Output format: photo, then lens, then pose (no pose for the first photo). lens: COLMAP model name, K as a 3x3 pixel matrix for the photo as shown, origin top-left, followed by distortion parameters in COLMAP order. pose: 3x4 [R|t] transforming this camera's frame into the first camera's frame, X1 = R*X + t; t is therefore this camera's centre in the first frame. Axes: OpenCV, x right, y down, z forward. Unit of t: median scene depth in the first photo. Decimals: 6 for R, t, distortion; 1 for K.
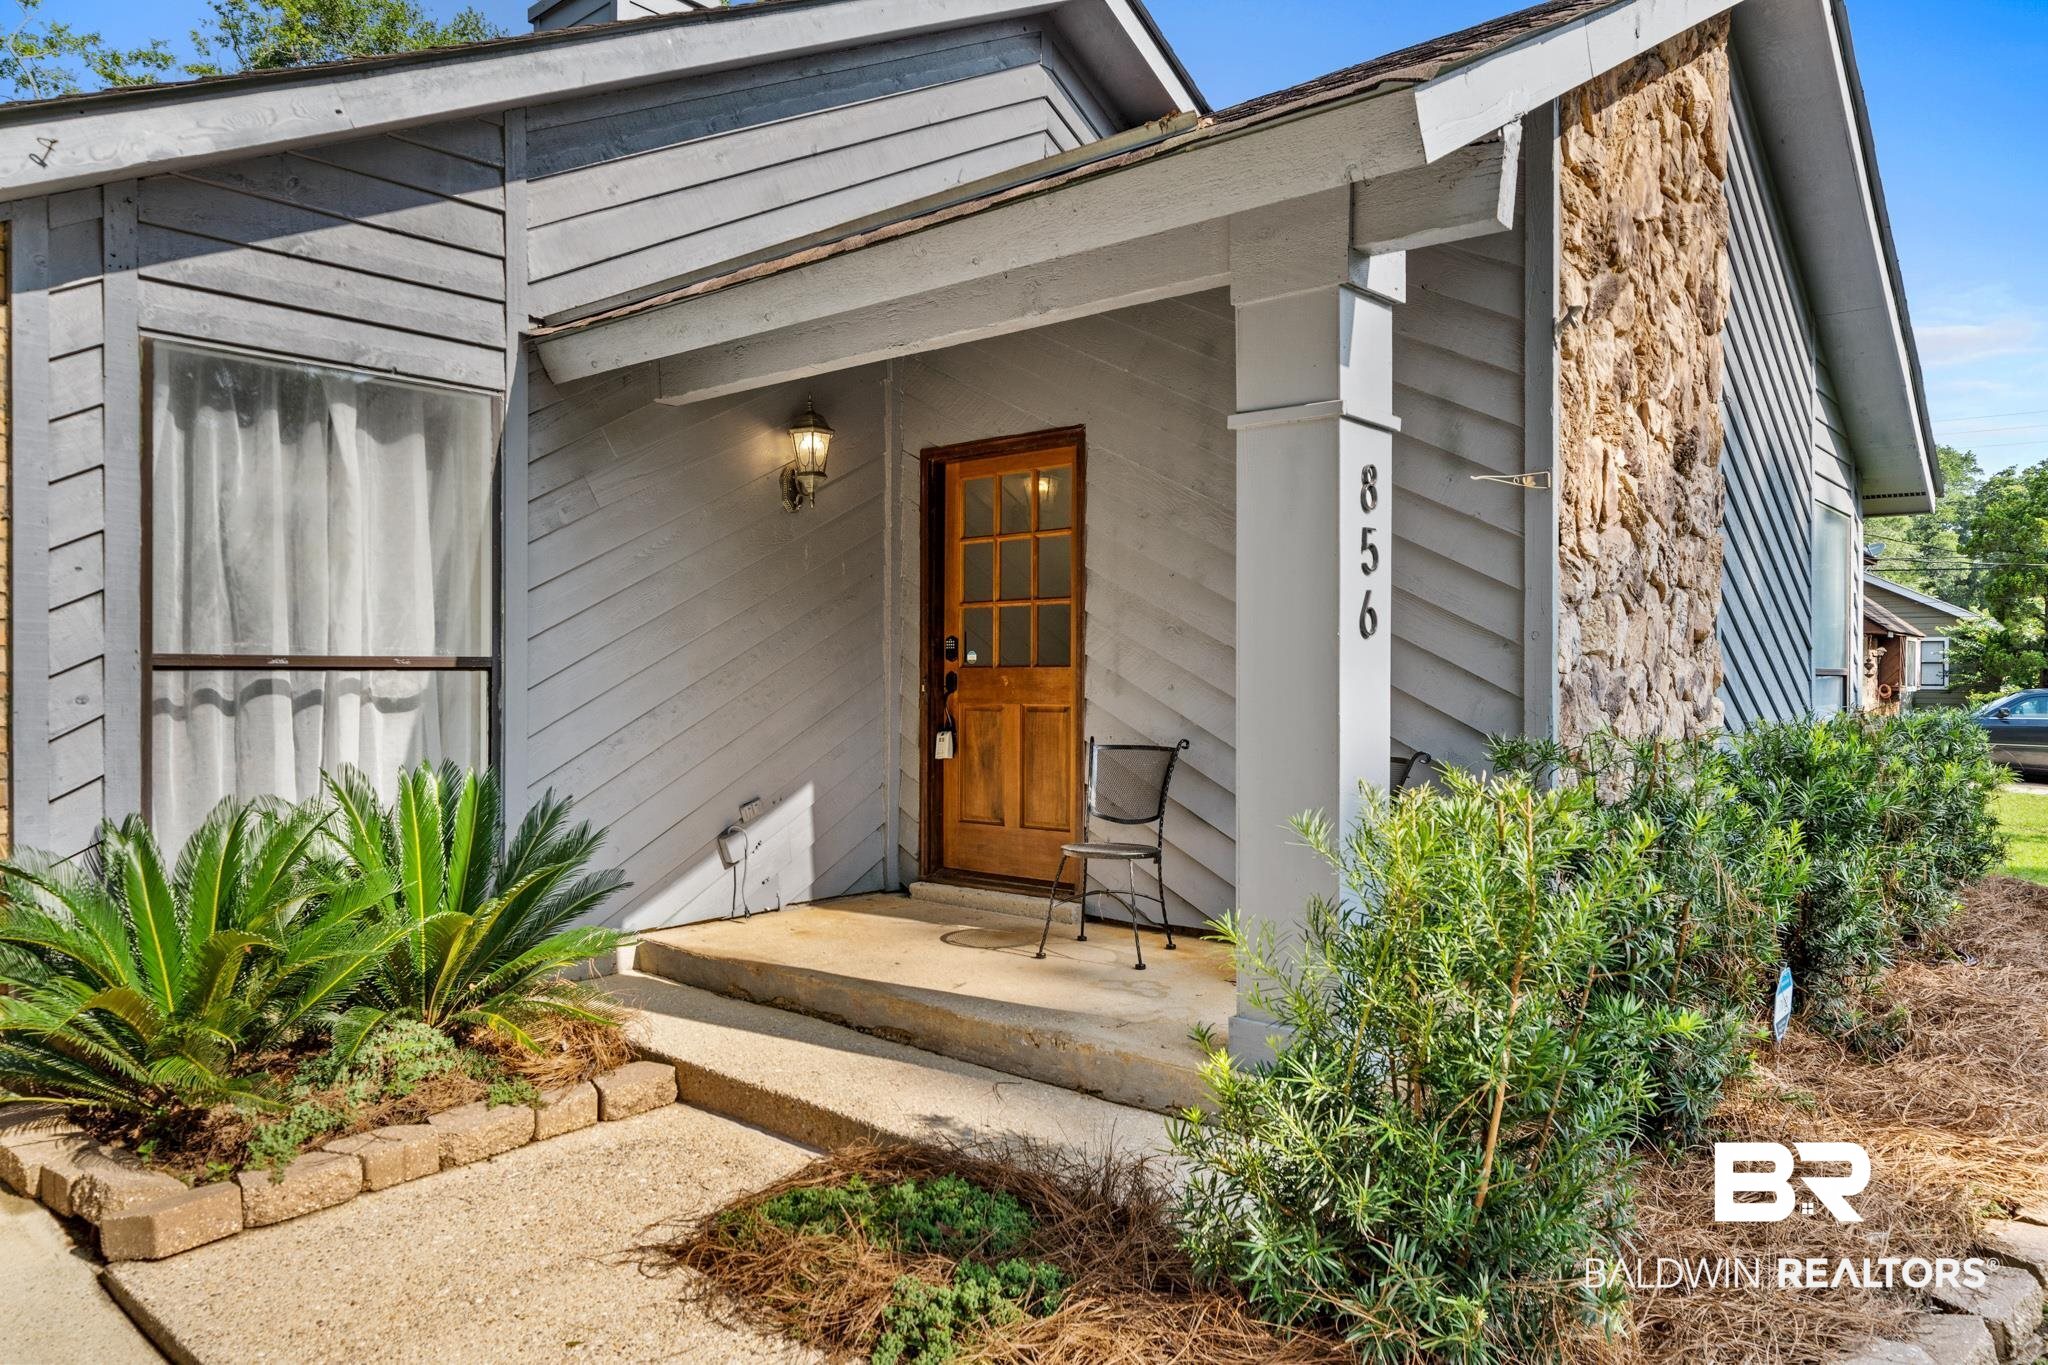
lens RADIAL K [[1339.9, 0, 1015.4], [0, 1339.9, 669.2], [0, 0, 1]] dist [-0.004556, 0.005330]
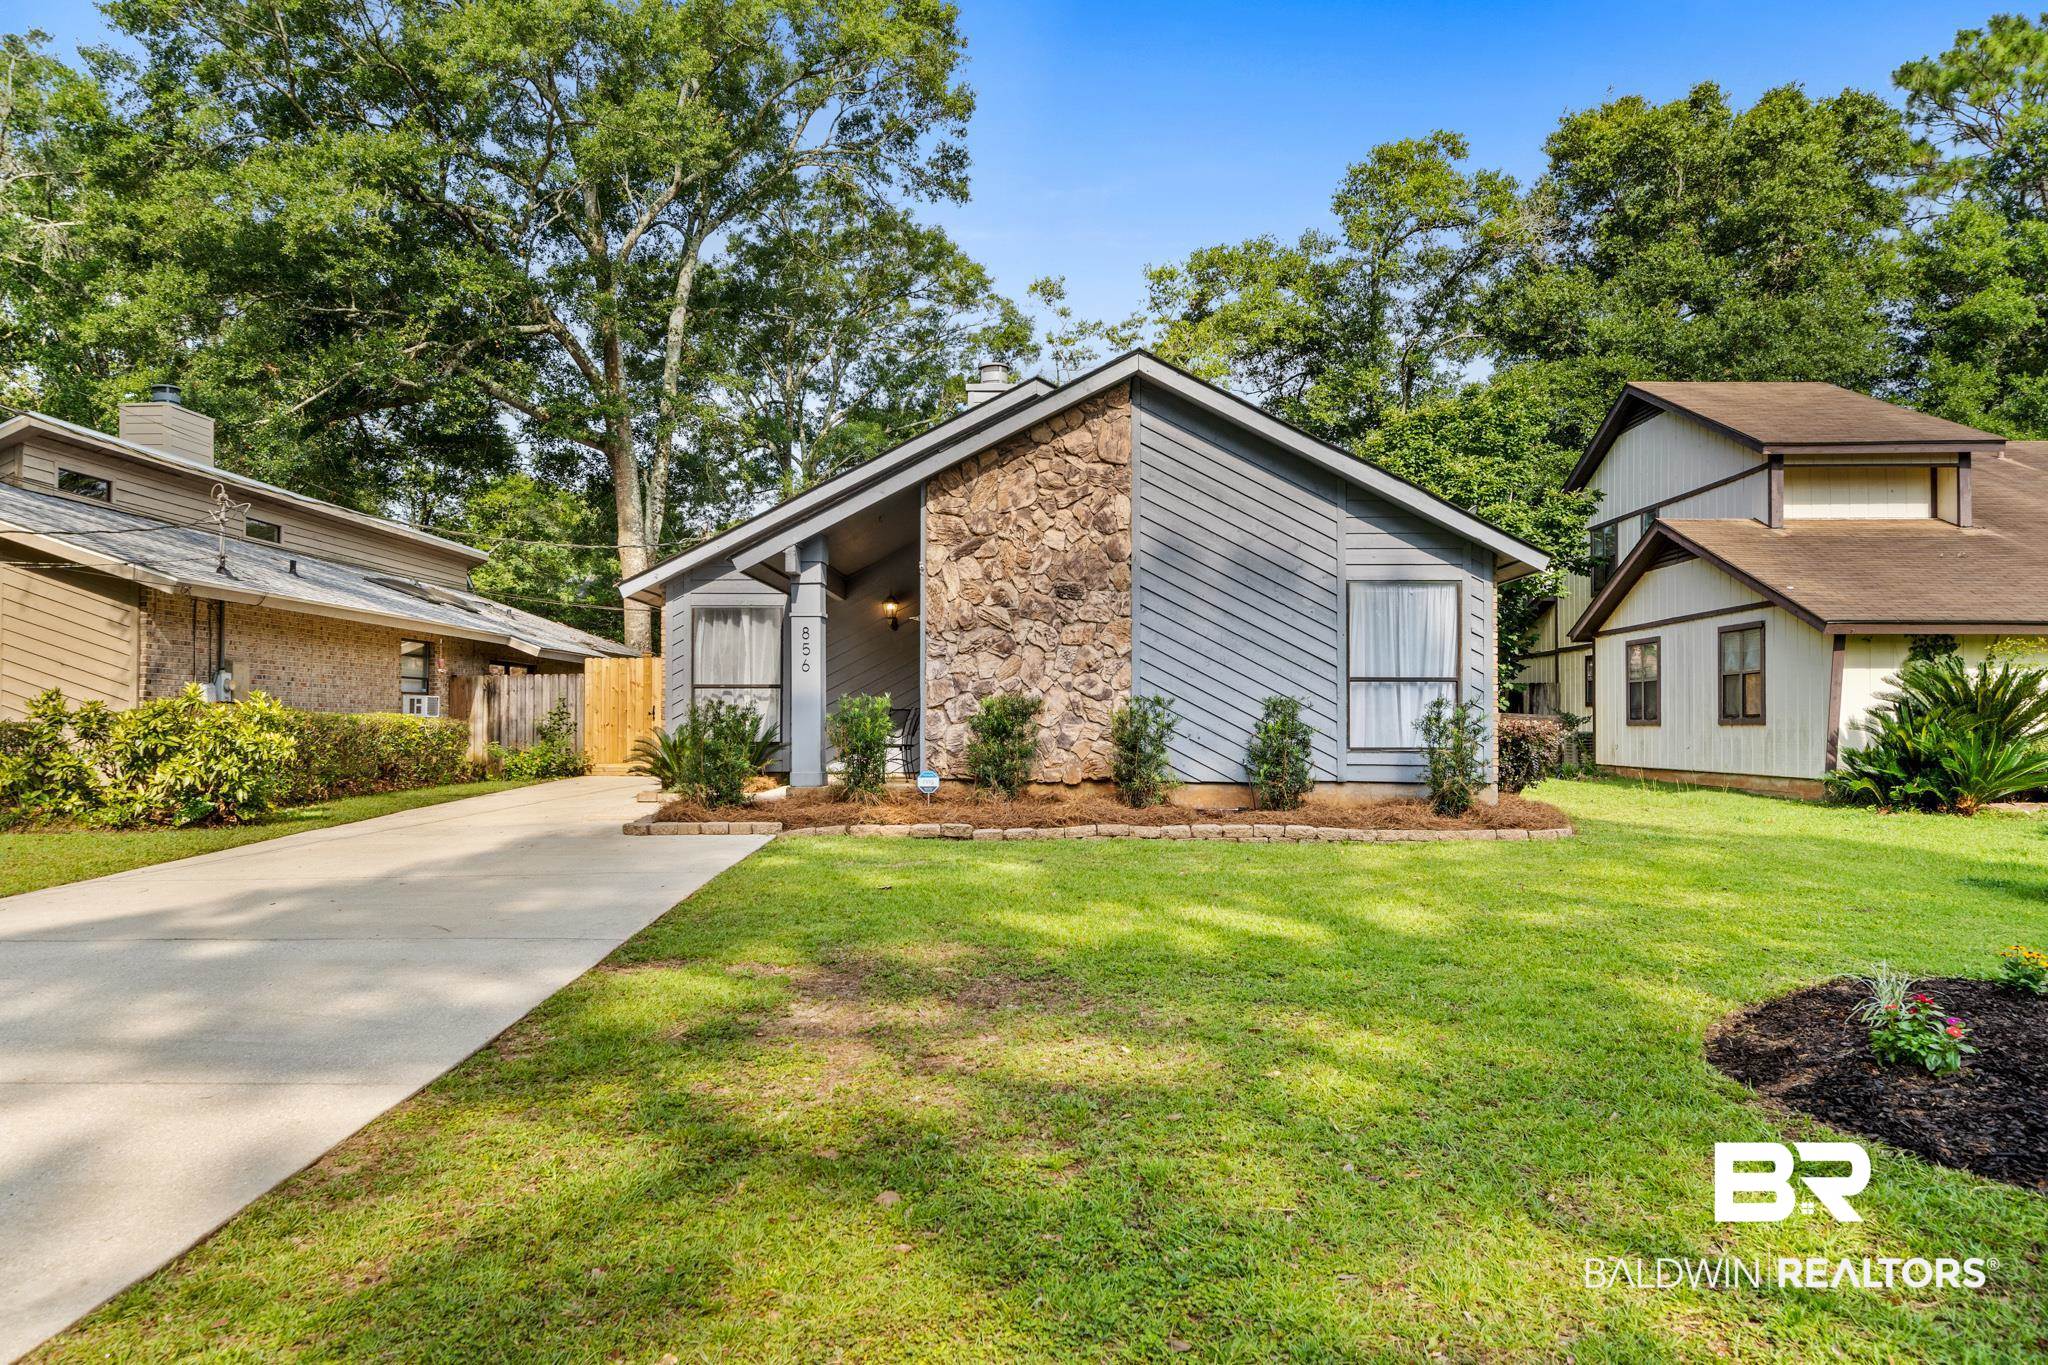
lens RADIAL K [[1391.0, 0, 999.8], [0, 1391.0, 685.4], [0, 0, 1]] dist [-0.006370, 0.004285]
pose [[0.631301, -0.023002, -0.775196, 2.782240], [0.001745, 0.999600, -0.028240, 0.098147], [0.775536, 0.016475, 0.631089, -0.820470]]
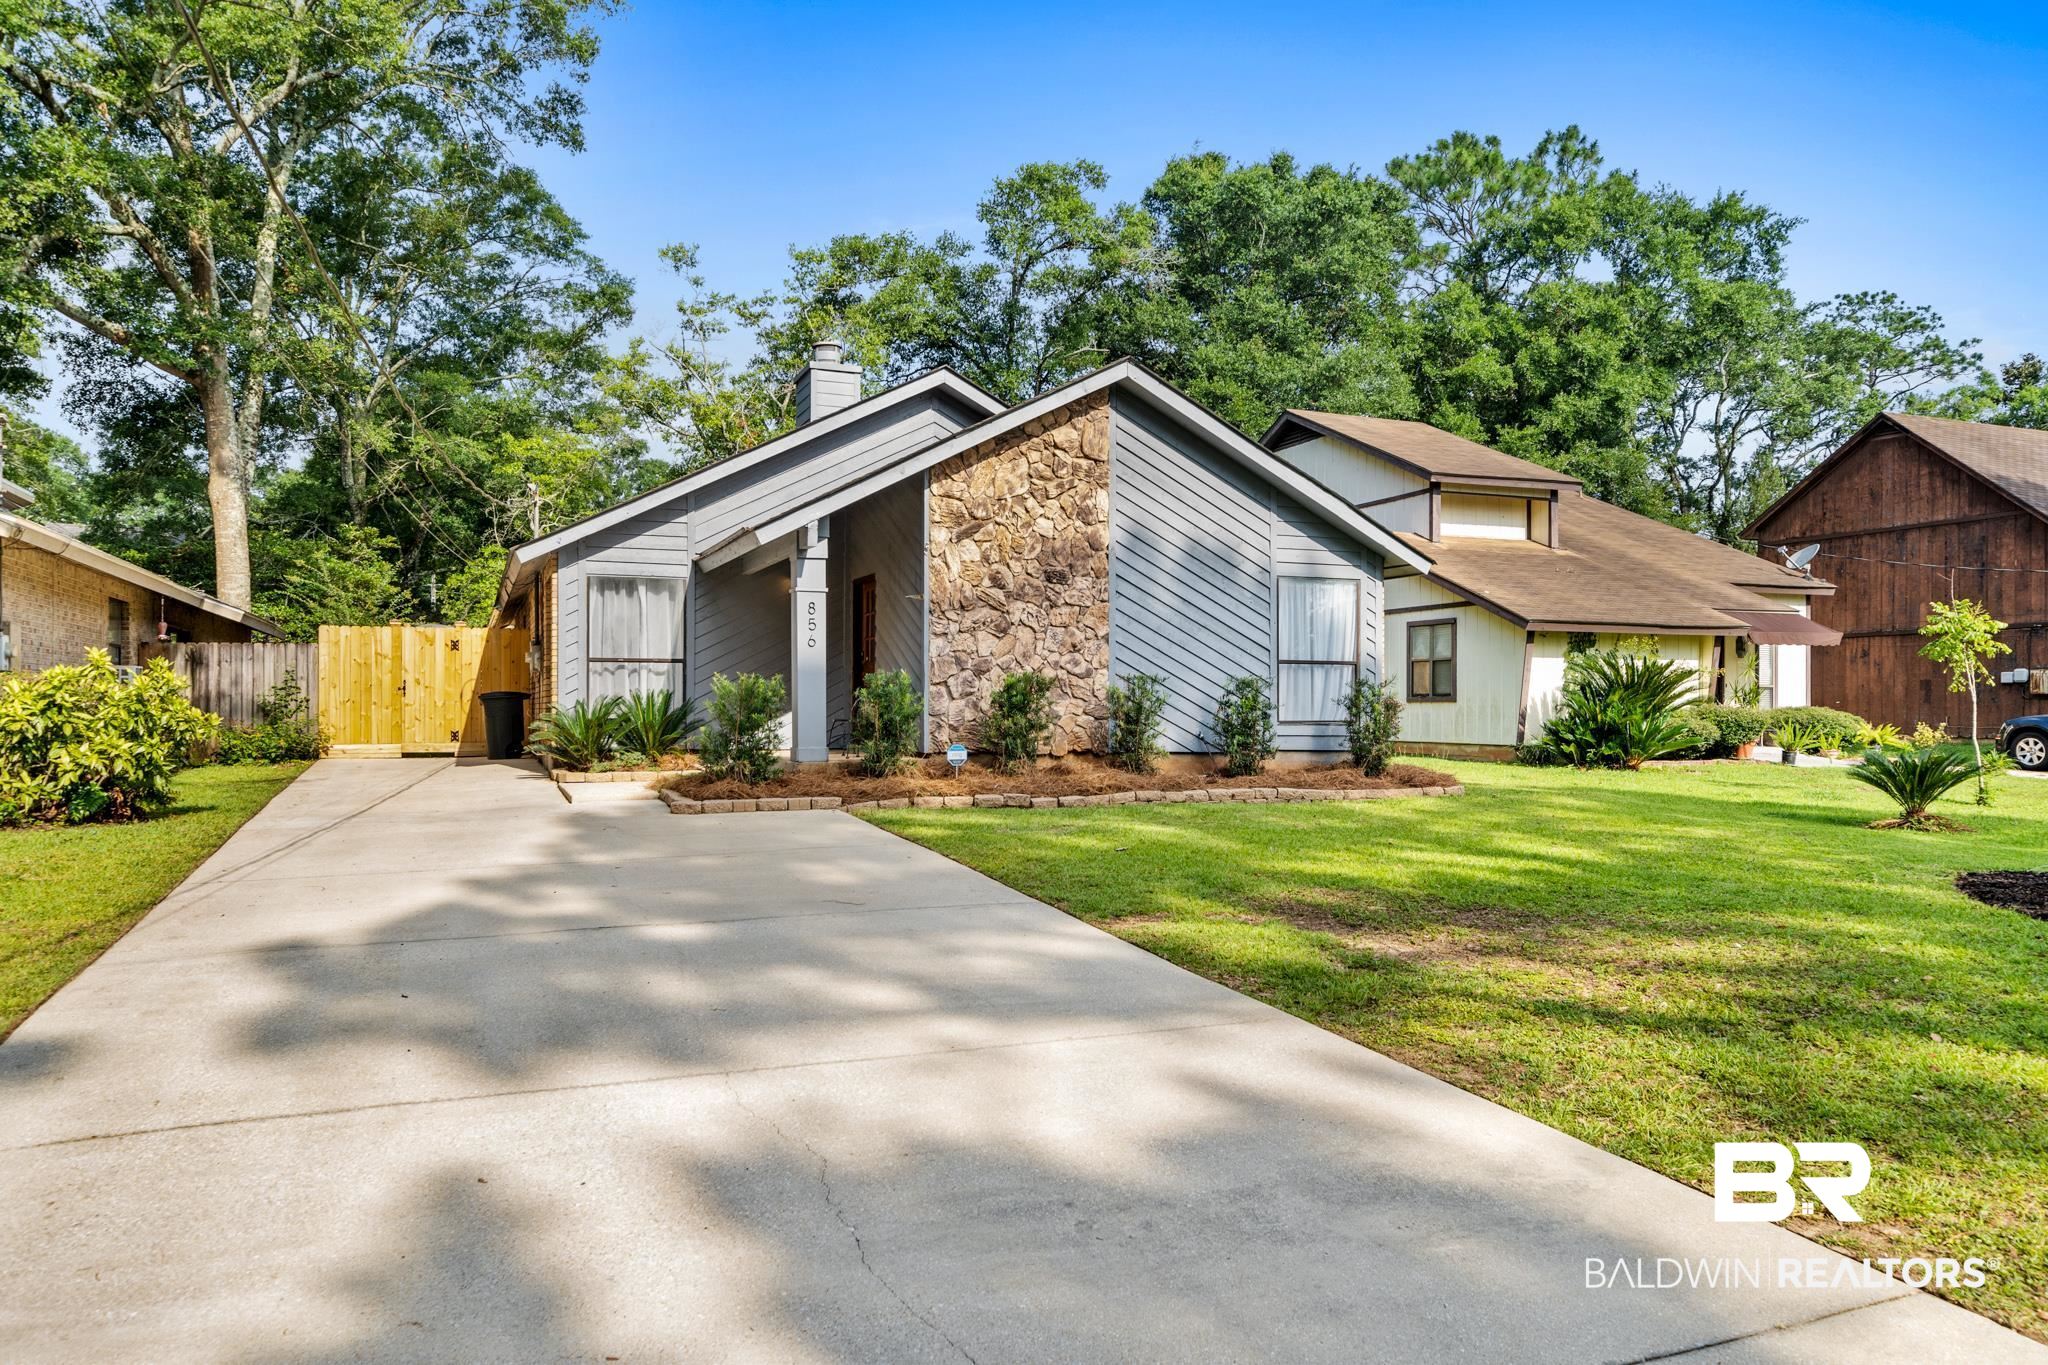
lens RADIAL K [[1391.0, 0, 1004.3], [0, 1391.0, 691.3], [0, 0, 1]] dist [-0.006370, 0.004285]
pose [[0.886078, -0.004775, -0.463512, 1.947755], [0.000875, 0.999962, -0.008629, 0.104664], [0.463535, 0.007240, 0.886049, -1.710194]]
